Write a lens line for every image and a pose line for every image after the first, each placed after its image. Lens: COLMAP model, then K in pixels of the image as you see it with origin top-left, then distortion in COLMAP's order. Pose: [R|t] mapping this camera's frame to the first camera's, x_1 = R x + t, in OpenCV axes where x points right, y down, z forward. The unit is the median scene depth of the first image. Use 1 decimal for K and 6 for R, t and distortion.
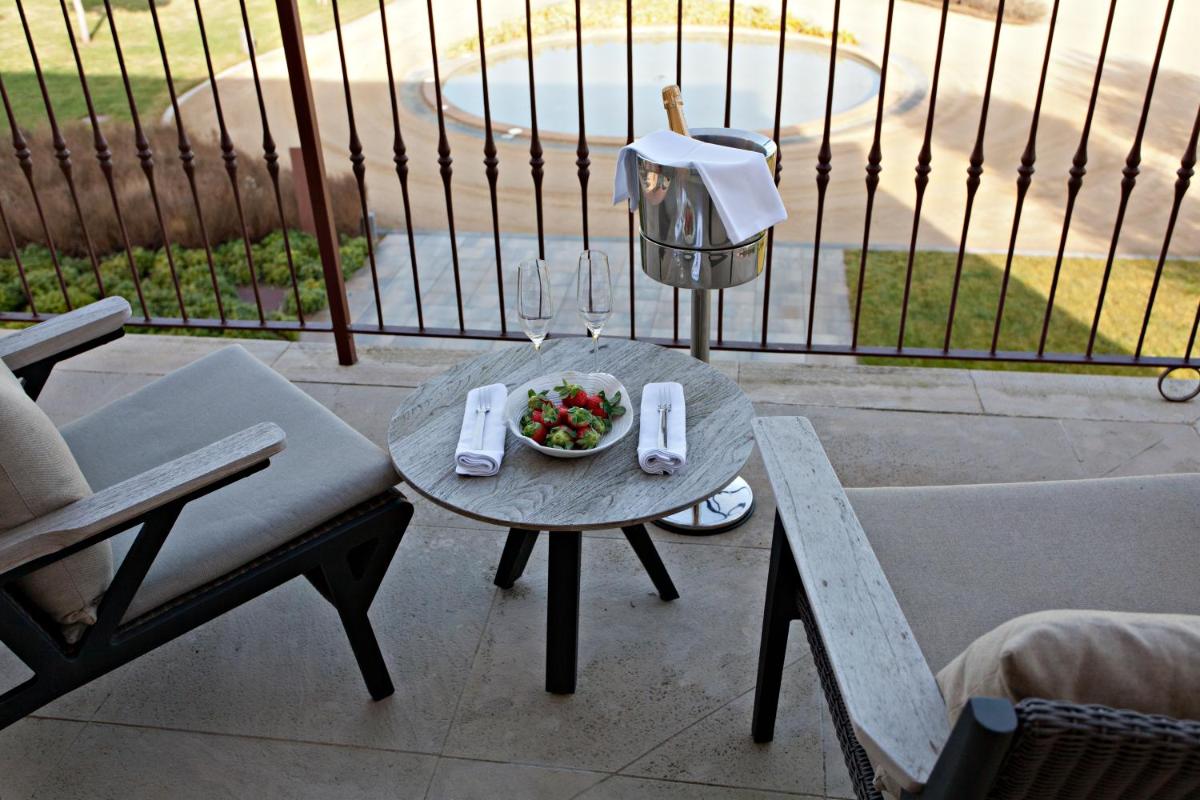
lens RADIAL K [[1073.5, 0, 600.1], [0, 1073.5, 400.5], [0, 0, 1]] dist [0.006576, 0.009334]
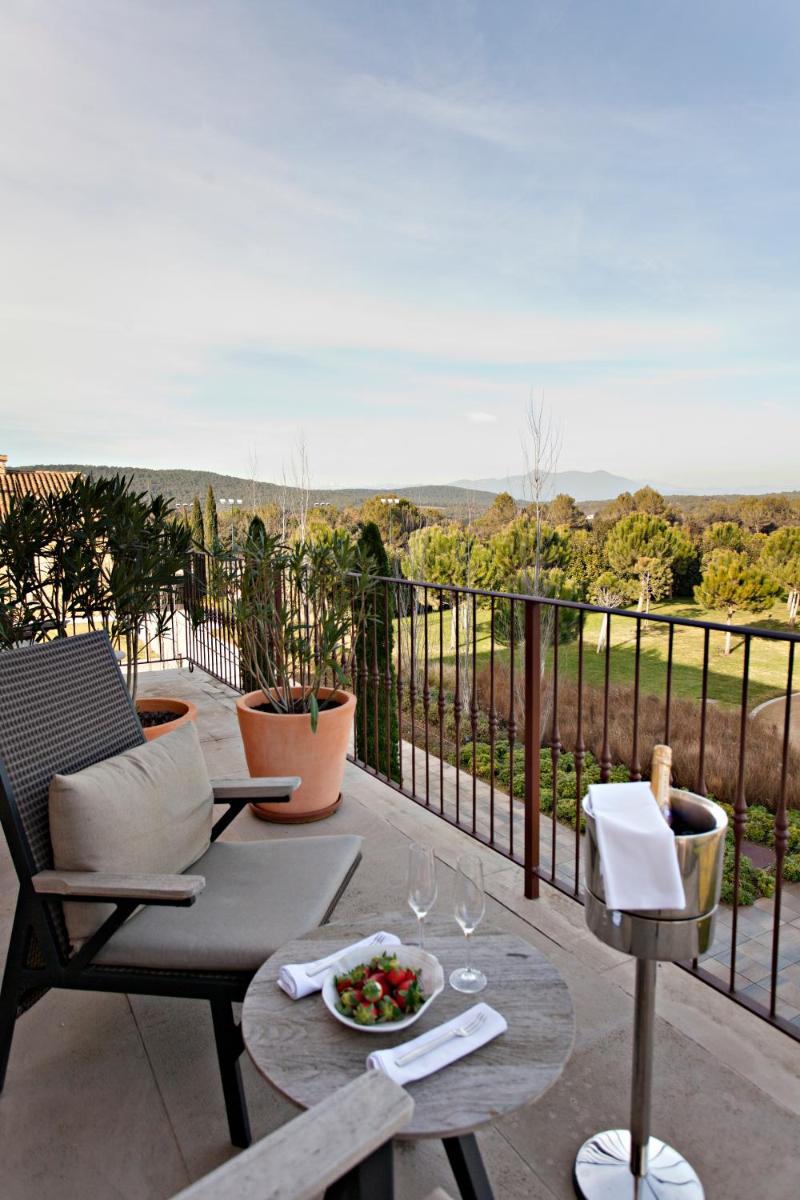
lens RADIAL K [[742.6, 0, 400.7], [0, 742.6, 598.1], [0, 0, 1]] dist [0.001051, 0.000349]
pose [[0.628601, 0.116314, -0.768981, 0.312544], [-0.403592, 0.893984, -0.194694, -0.121314], [0.664811, 0.432739, 0.608903, 0.201002]]
